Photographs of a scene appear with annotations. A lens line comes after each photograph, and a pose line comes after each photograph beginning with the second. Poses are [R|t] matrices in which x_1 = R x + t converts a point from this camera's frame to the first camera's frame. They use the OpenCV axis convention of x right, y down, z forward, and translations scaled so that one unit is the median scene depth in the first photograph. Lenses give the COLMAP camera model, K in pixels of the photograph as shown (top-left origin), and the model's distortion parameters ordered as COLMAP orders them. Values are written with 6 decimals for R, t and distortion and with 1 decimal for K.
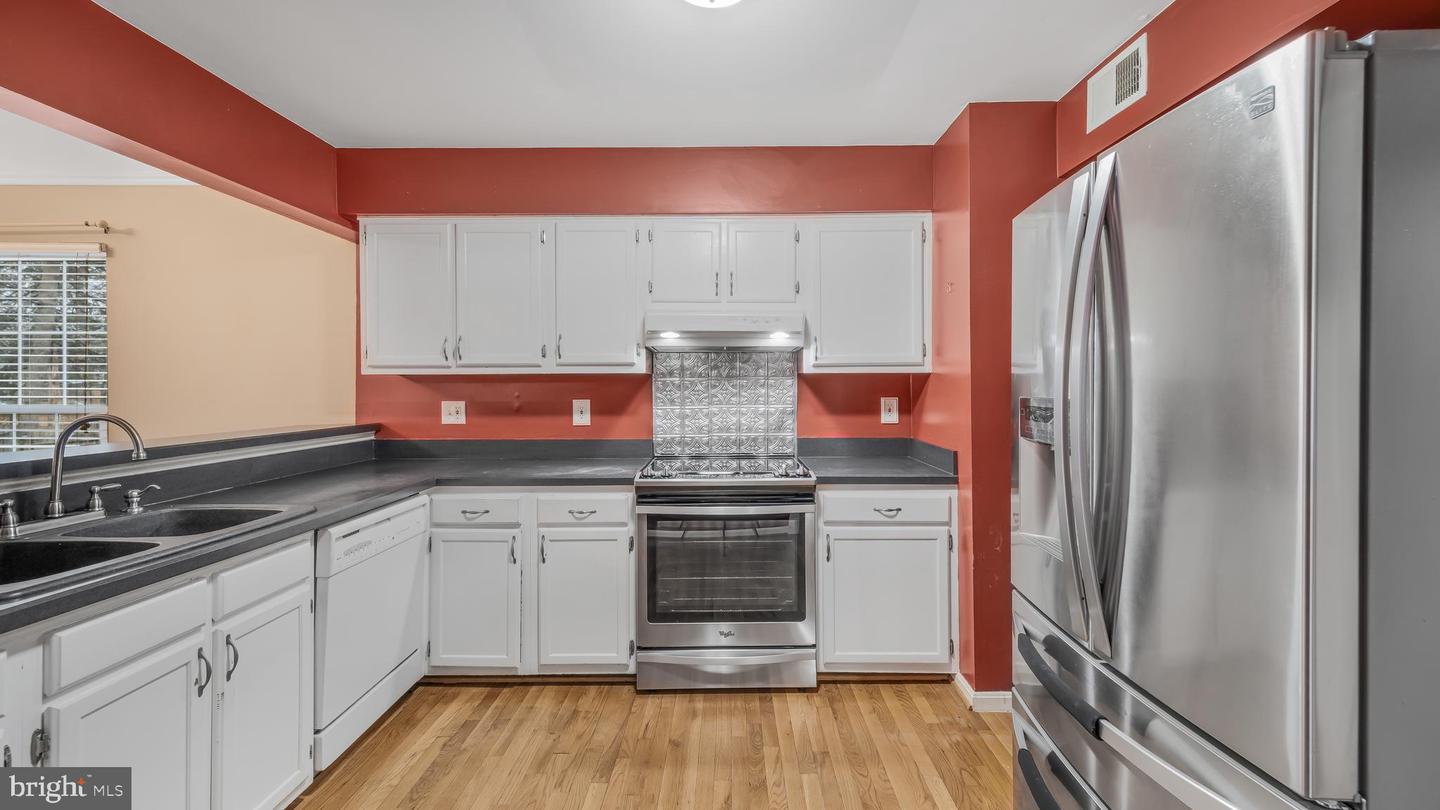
lens RADIAL K [[586.7, 0, 724.1], [0, 586.7, 386.2], [0, 0, 1]] dist [0.012383, -0.002198]
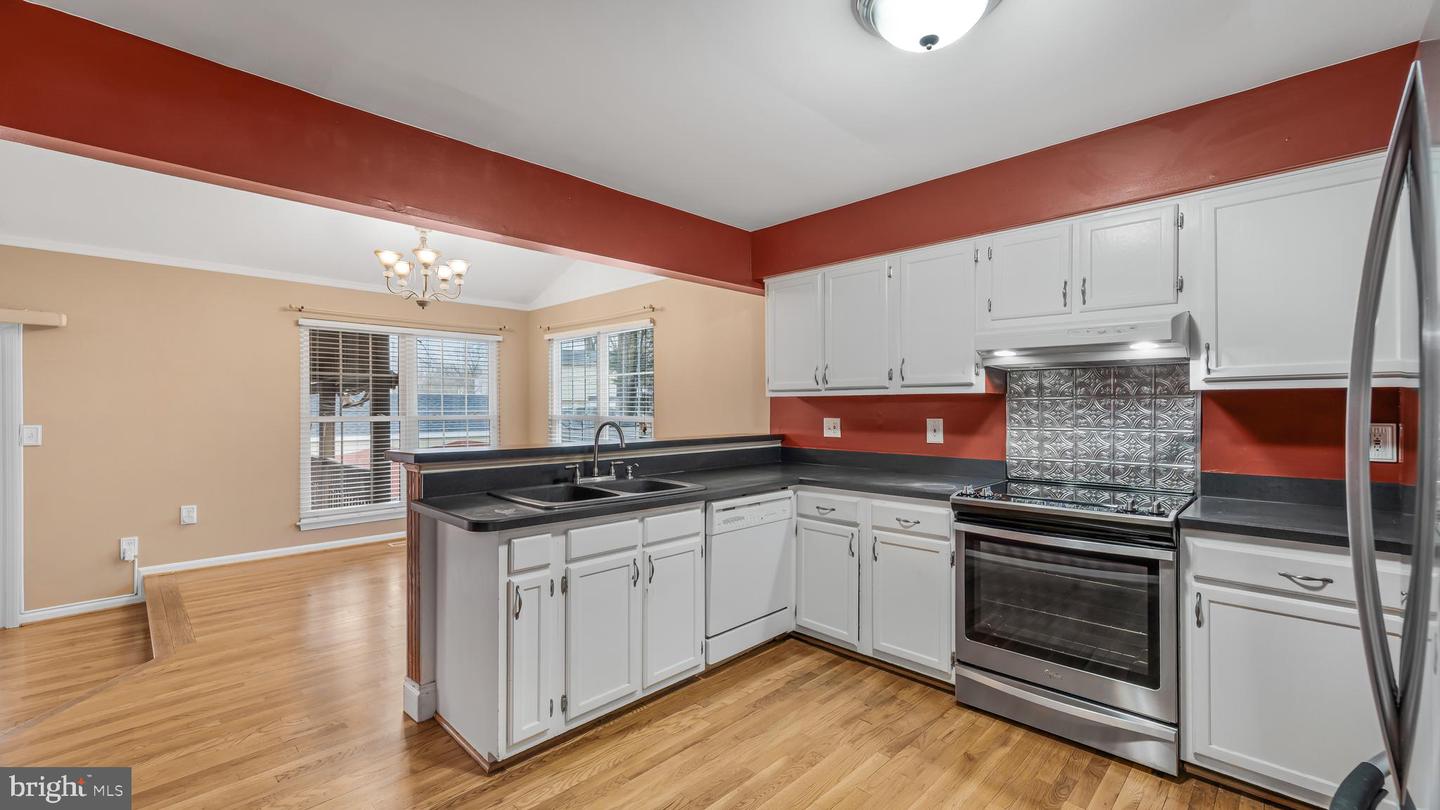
lens RADIAL K [[586.7, 0, 721.6], [0, 586.7, 408.2], [0, 0, 1]] dist [0.012383, -0.002198]
pose [[0.714577, 0.004319, -0.699543, 0.261934], [0.000570, 0.999977, 0.006757, -0.003617], [0.699556, -0.005227, 0.714558, -0.022044]]
